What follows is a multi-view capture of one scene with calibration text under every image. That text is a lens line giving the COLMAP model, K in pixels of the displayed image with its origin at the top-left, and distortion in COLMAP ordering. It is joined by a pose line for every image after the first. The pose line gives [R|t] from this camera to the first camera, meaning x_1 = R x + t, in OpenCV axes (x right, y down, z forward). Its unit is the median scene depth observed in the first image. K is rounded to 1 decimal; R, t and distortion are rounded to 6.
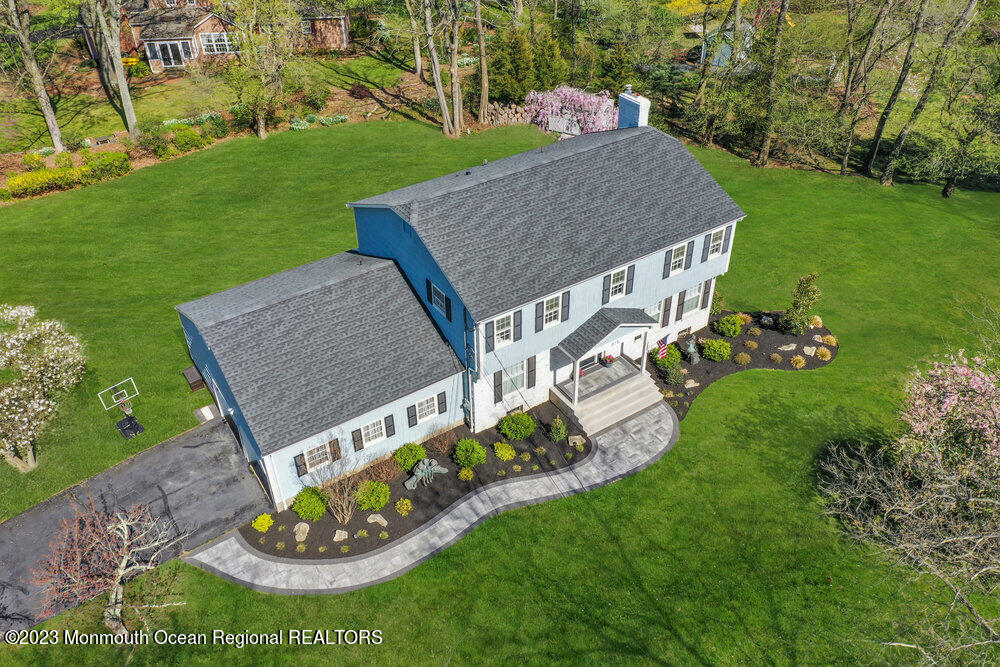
lens RADIAL K [[805.5, 0, 494.4], [0, 805.5, 330.2], [0, 0, 1]] dist [0.017958, -0.000998]
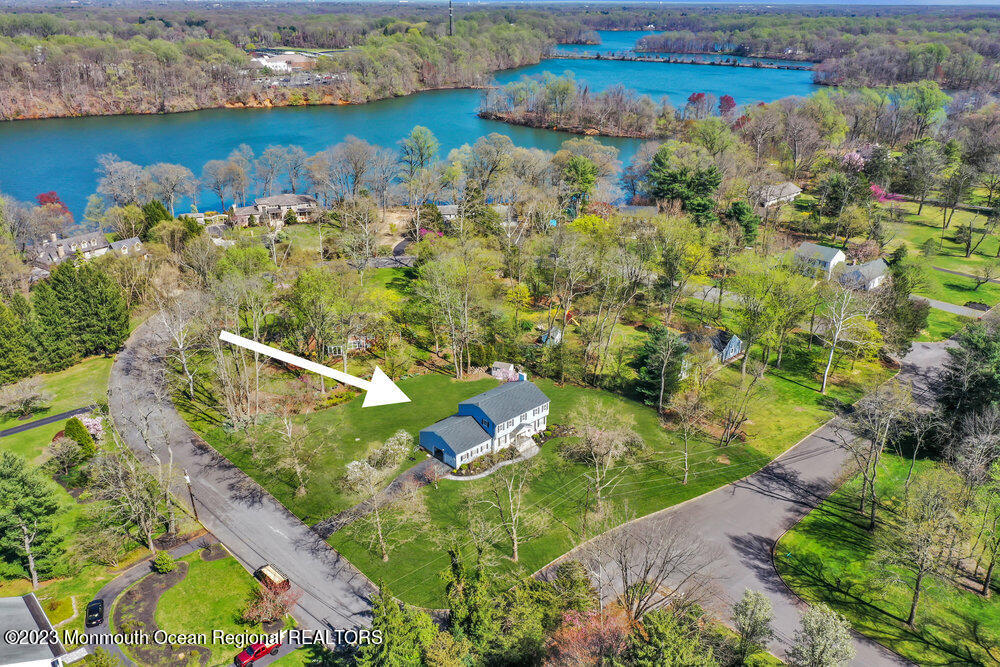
lens RADIAL K [[805.5, 0, 499.3], [0, 805.5, 333.4], [0, 0, 1]] dist [0.017958, -0.000998]
pose [[0.986419, -0.048302, 0.156985, -0.657434], [0.083271, 0.970910, -0.224498, 0.482580], [-0.141575, 0.234521, 0.961747, -3.385939]]
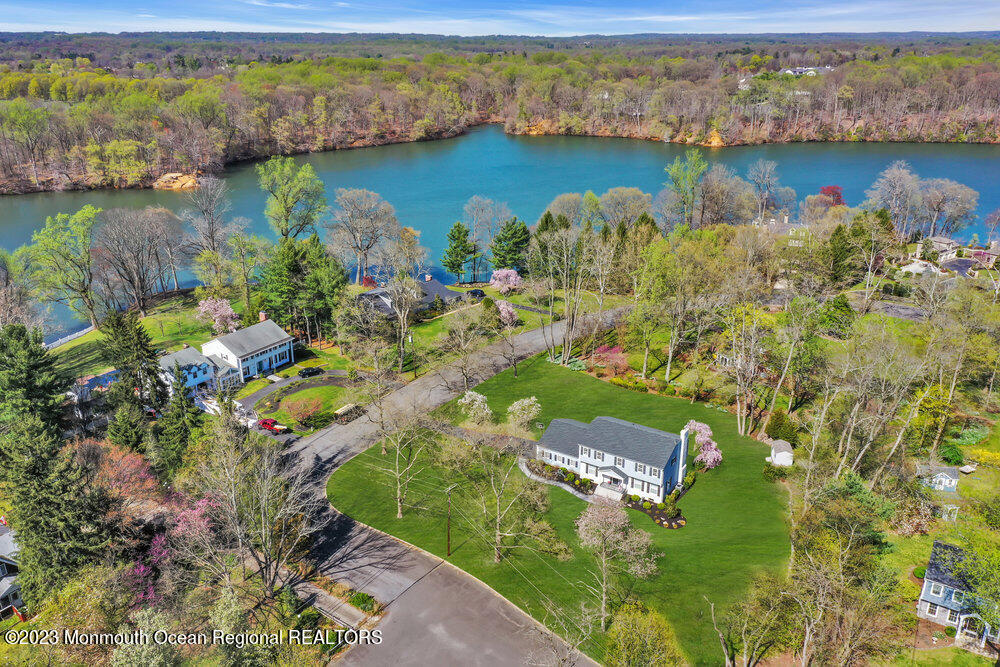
lens RADIAL K [[805.5, 0, 499.0], [0, 805.5, 329.1], [0, 0, 1]] dist [0.017958, -0.000998]
pose [[0.377216, 0.325356, -0.867094, 2.929129], [-0.546598, 0.834016, 0.075155, -0.538519], [0.747622, 0.445603, 0.492443, -1.478865]]
